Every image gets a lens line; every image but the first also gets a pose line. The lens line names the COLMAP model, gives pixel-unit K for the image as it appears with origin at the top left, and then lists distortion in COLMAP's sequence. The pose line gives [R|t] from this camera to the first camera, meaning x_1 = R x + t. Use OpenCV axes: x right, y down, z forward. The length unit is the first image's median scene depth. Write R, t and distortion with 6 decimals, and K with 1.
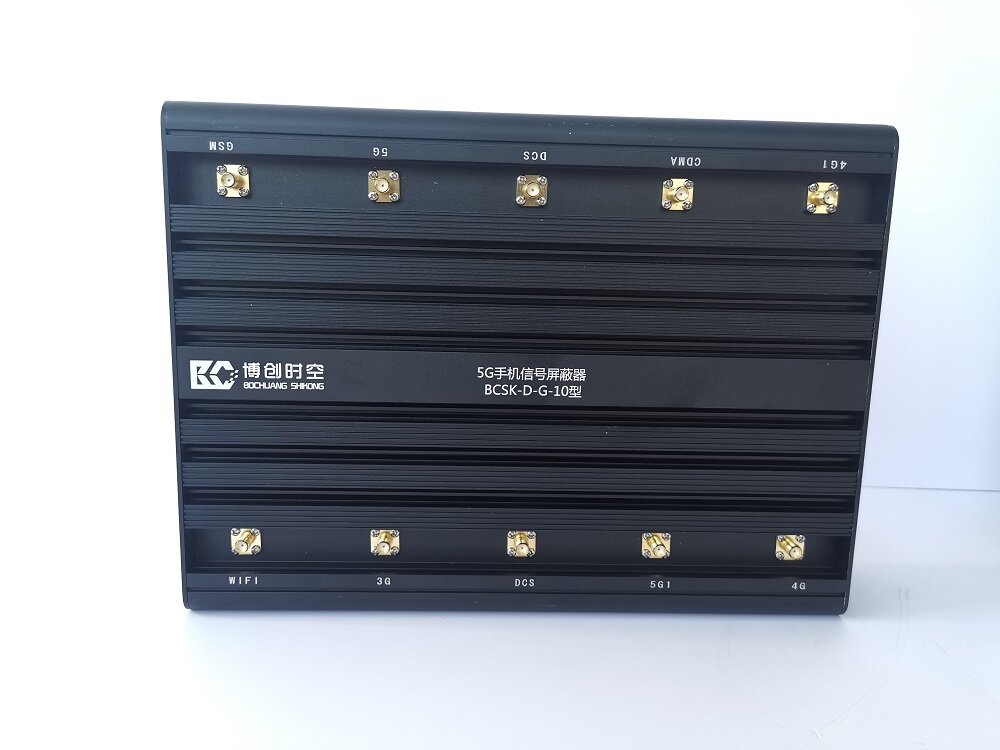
lens RADIAL K [[782.2, 0, 500.0], [0, 782.2, 375.0], [0, 0, 1]] dist [0.019985, -0.006646]
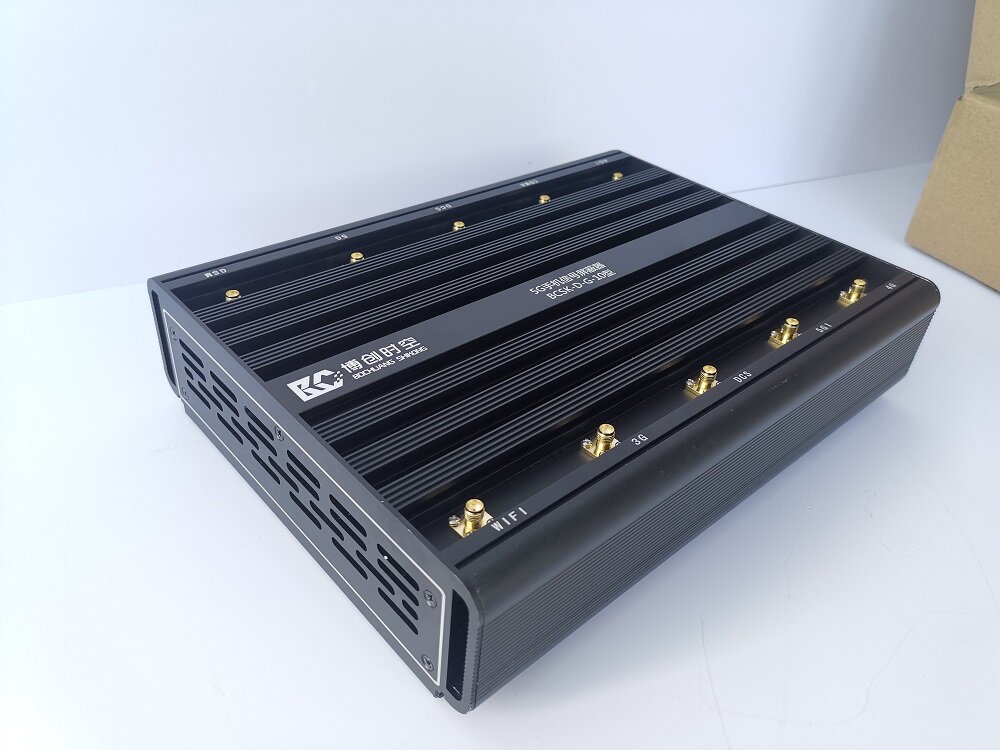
lens RADIAL K [[802.9, 0, 500.0], [0, 802.9, 375.0], [0, 0, 1]] dist [0.019610, 0.000249]
pose [[0.726212, -0.388770, 0.566986, -0.712859], [0.684301, 0.329682, -0.650417, 0.702702], [0.065937, 0.860330, 0.505455, 0.556380]]
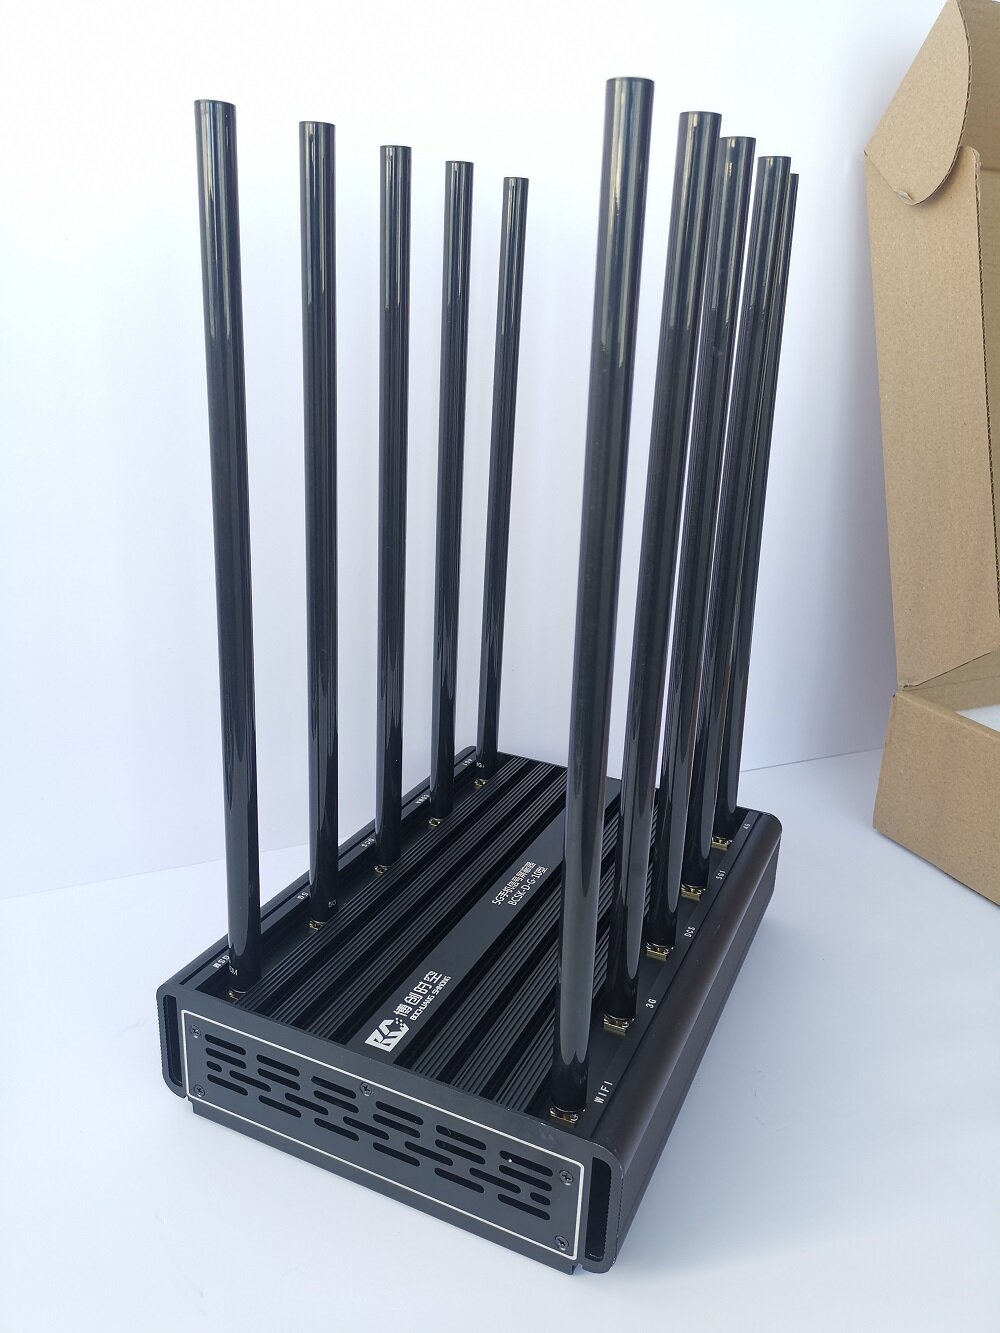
lens RADIAL K [[1042.7, 0, 500.0], [0, 1042.7, 666.5], [0, 0, 1]] dist [0.019985, -0.006646]
pose [[0.402737, -0.326522, 0.855095, -1.283304], [0.905614, 0.006484, -0.424054, 0.683239], [0.132918, 0.945168, 0.298314, 0.182441]]
